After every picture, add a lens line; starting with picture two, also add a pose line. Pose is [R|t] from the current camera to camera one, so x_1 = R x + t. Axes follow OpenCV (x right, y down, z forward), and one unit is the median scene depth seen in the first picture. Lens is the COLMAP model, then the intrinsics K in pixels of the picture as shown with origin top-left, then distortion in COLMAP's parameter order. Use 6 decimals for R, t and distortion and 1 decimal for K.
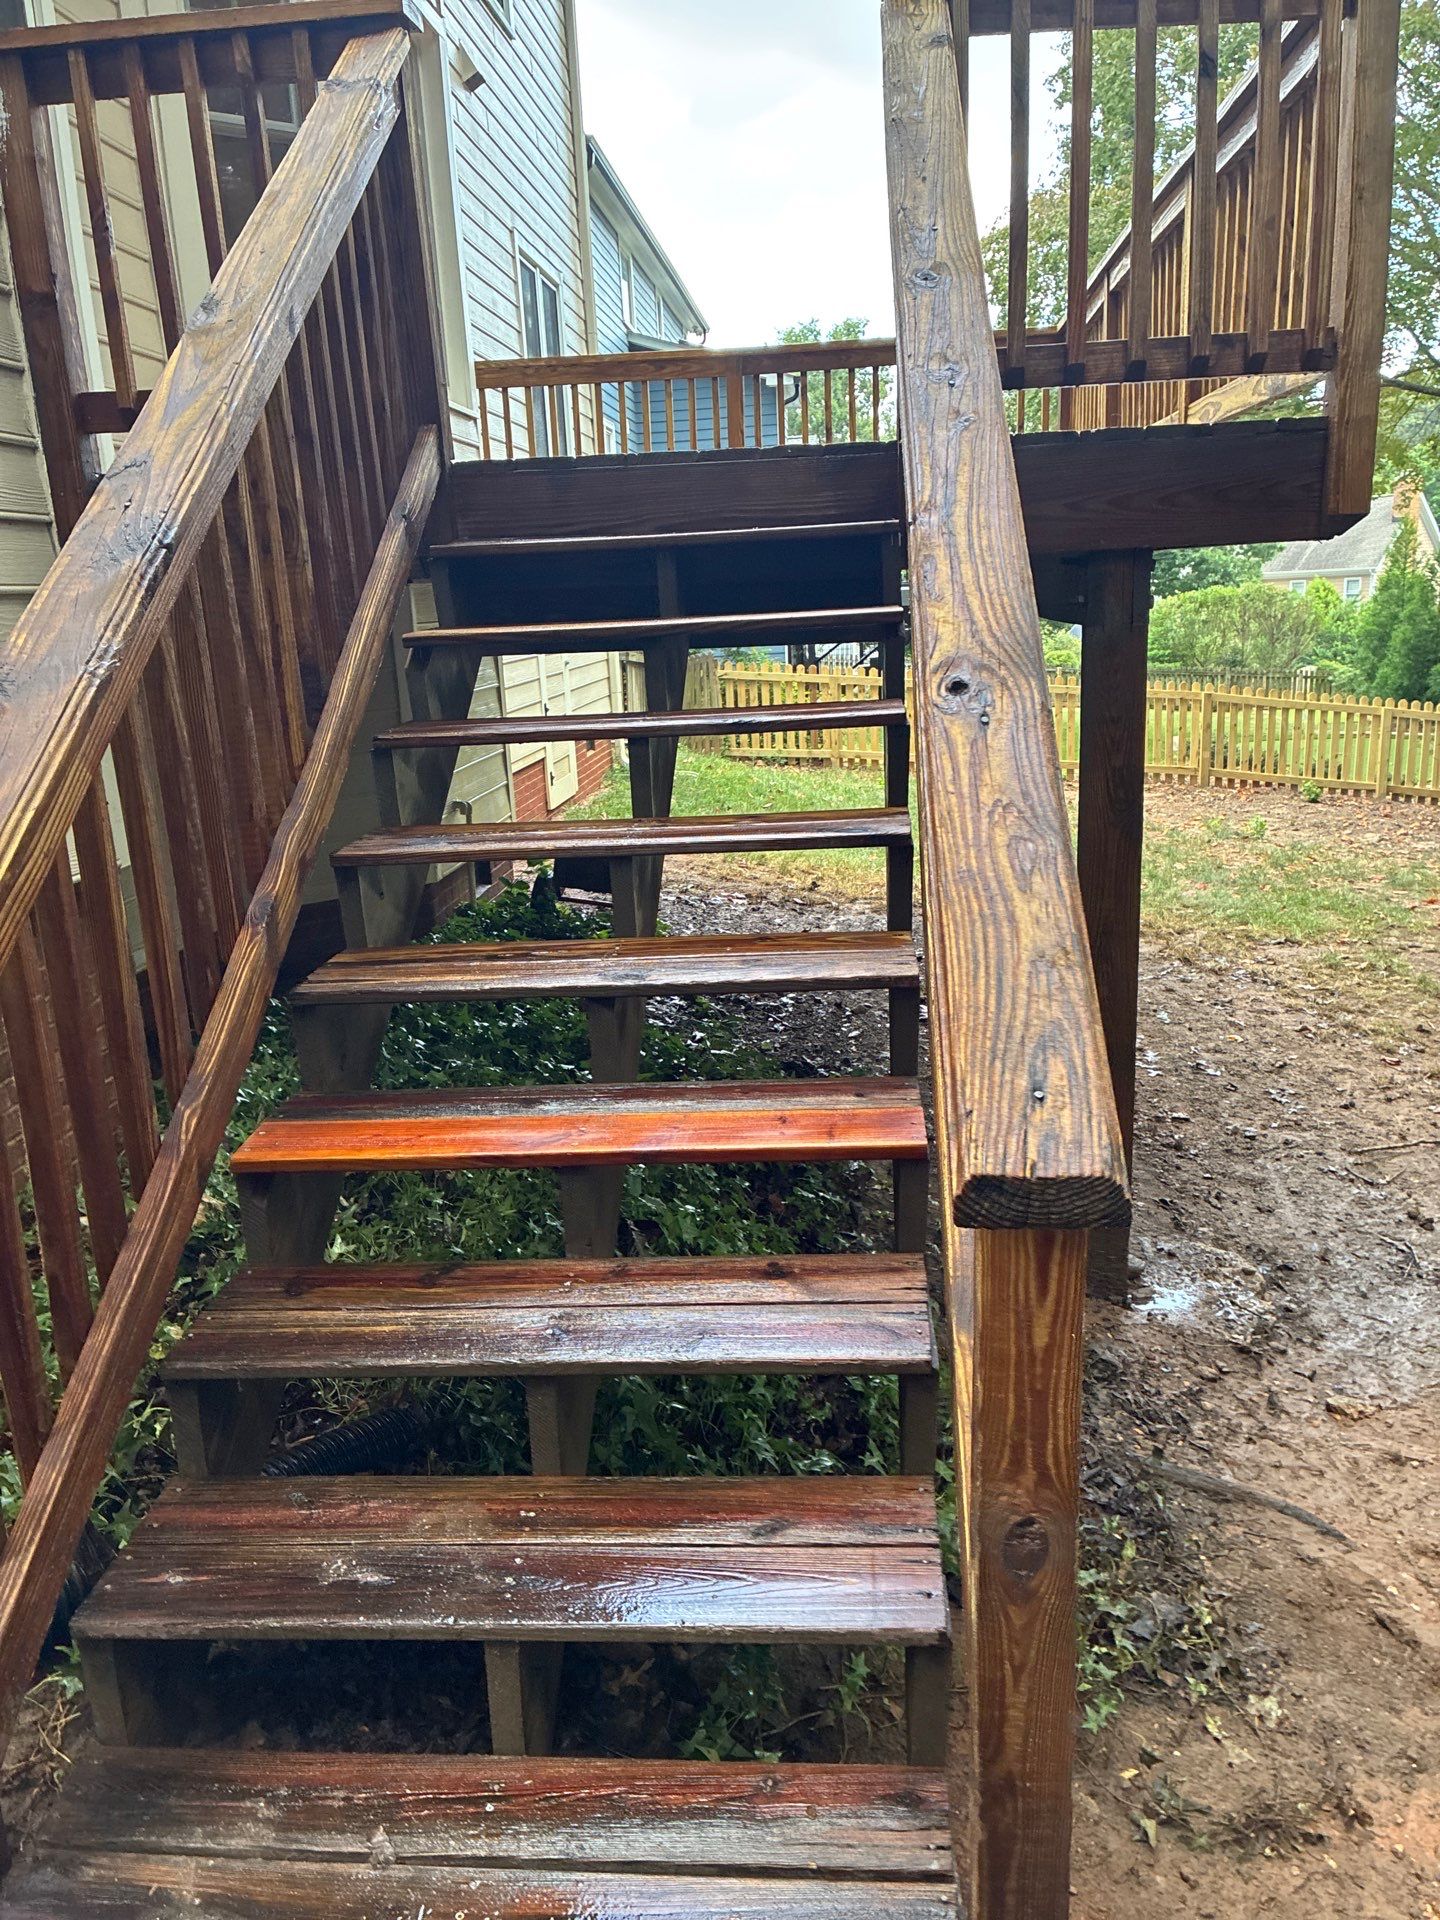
lens RADIAL K [[1486.8, 0, 720.0], [0, 1486.8, 960.0], [0, 0, 1]] dist [0.009162, 0.001626]
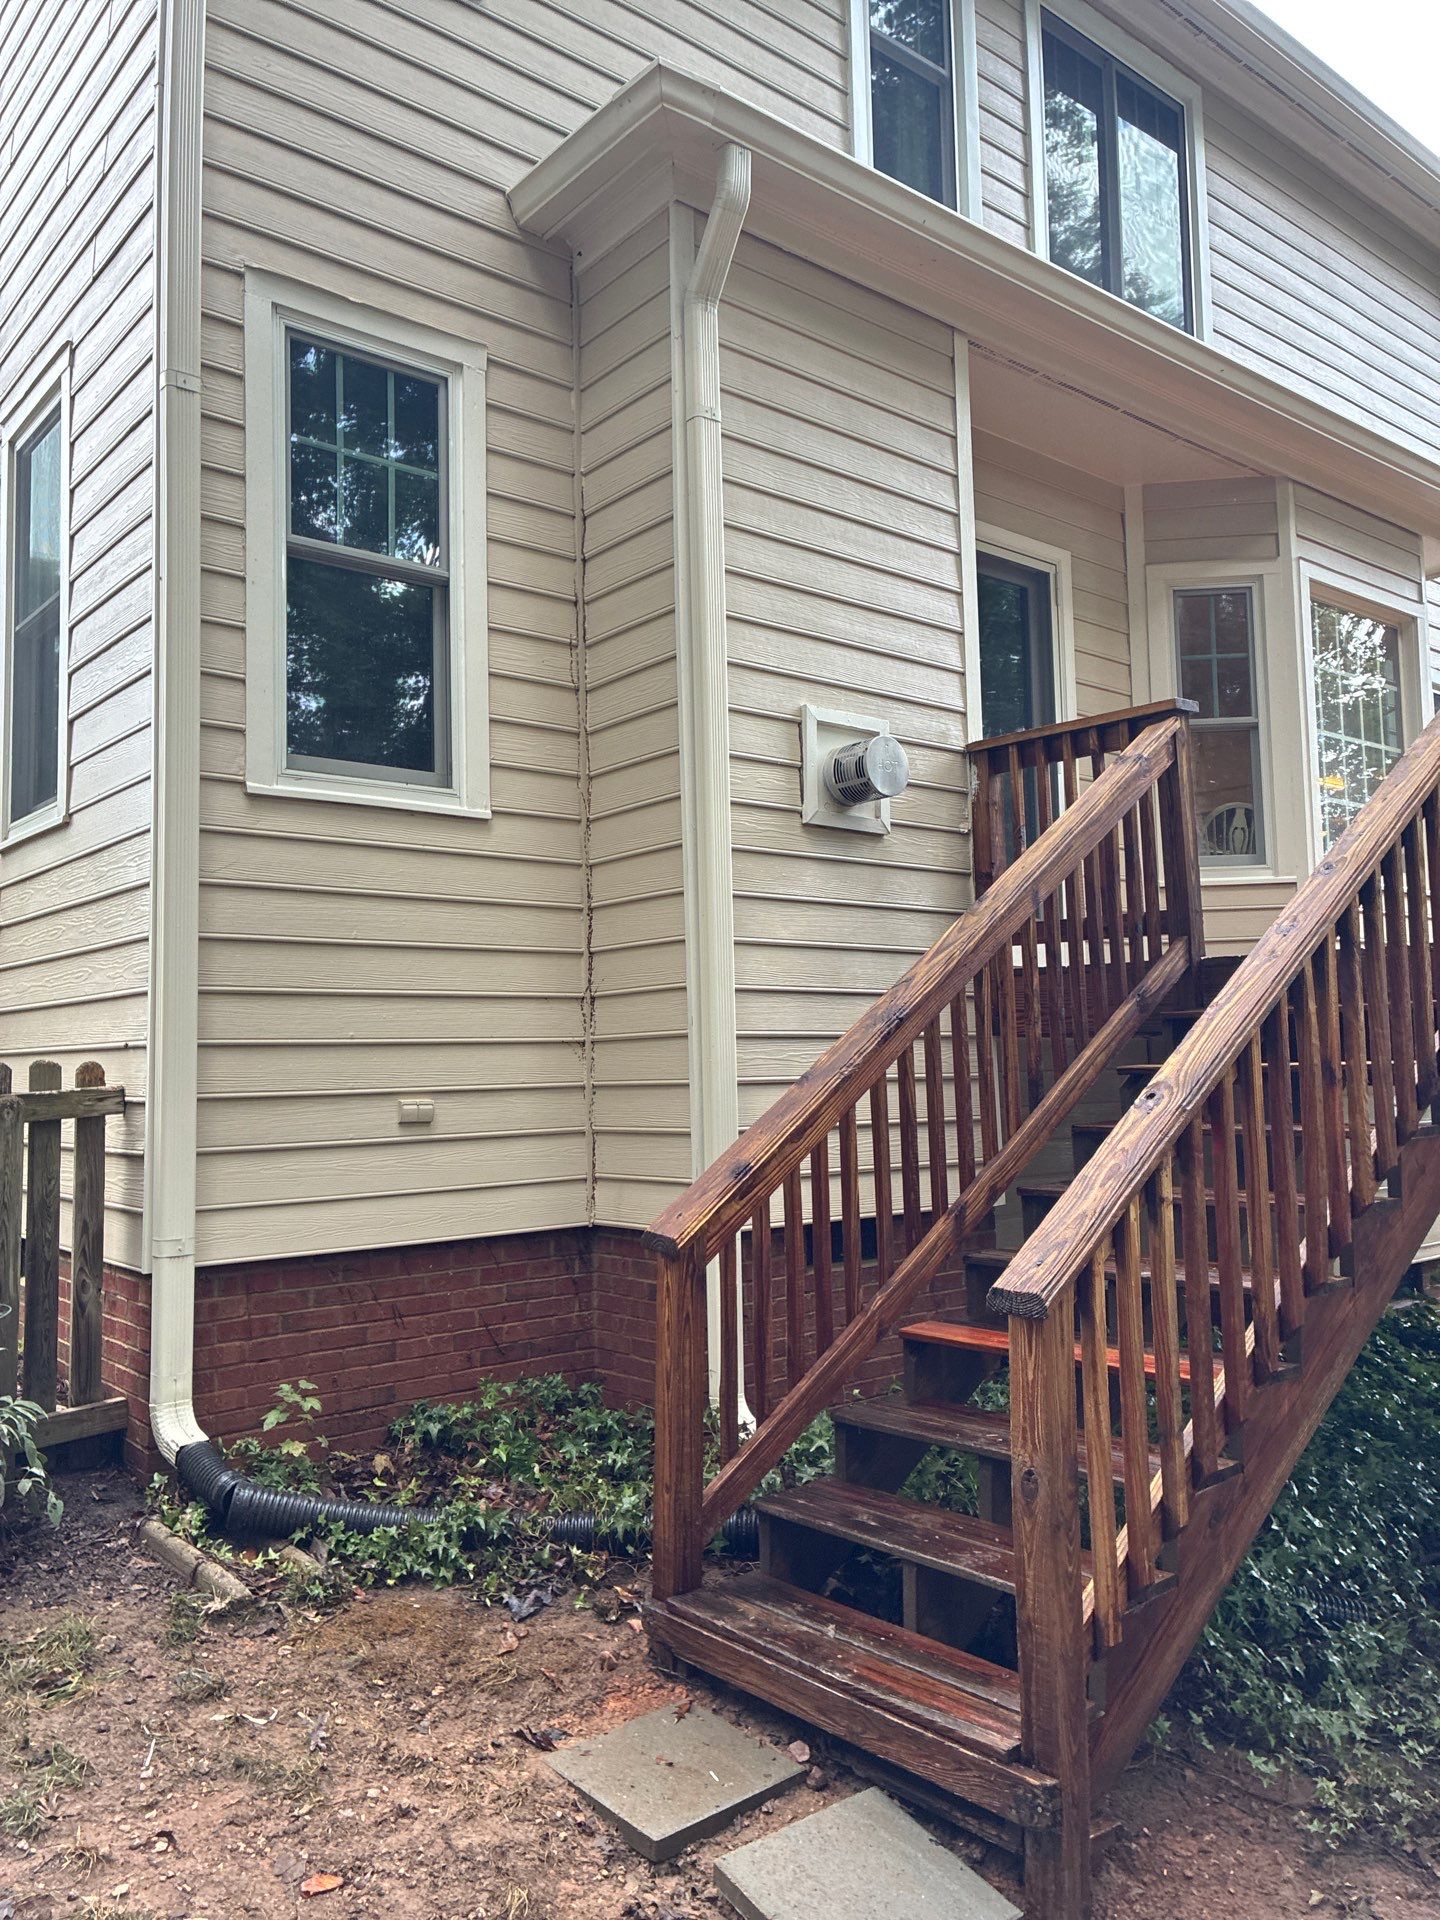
lens RADIAL K [[1486.8, 0, 720.0], [0, 1486.8, 960.0], [0, 0, 1]] dist [0.009162, 0.001626]
pose [[0.711065, -0.017887, -0.702898, 0.881777], [-0.184973, 0.959705, -0.211545, 0.130073], [0.678359, 0.280439, 0.679104, -0.598490]]
